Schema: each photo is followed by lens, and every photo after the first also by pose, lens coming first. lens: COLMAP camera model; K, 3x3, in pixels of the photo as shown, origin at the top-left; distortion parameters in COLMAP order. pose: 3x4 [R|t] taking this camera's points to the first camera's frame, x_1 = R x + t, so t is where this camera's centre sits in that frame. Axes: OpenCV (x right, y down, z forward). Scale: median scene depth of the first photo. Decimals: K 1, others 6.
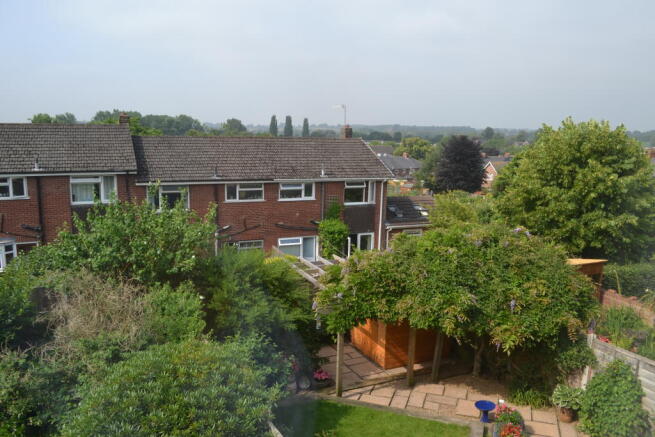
lens RADIAL K [[521.7, 0, 328.6], [0, 521.7, 218.8], [0, 0, 1]] dist [-0.071997, -0.006136]
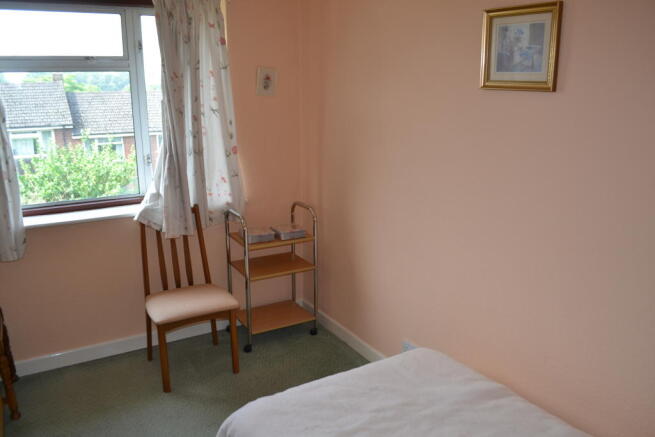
lens RADIAL K [[521.7, 0, 326.3], [0, 521.7, 218.6], [0, 0, 1]] dist [-0.071997, -0.006136]
pose [[0.995139, -0.036905, 0.091301, 0.076952], [0.028665, 0.995532, 0.089966, 0.030395], [-0.094213, -0.086912, 0.991751, -0.188730]]
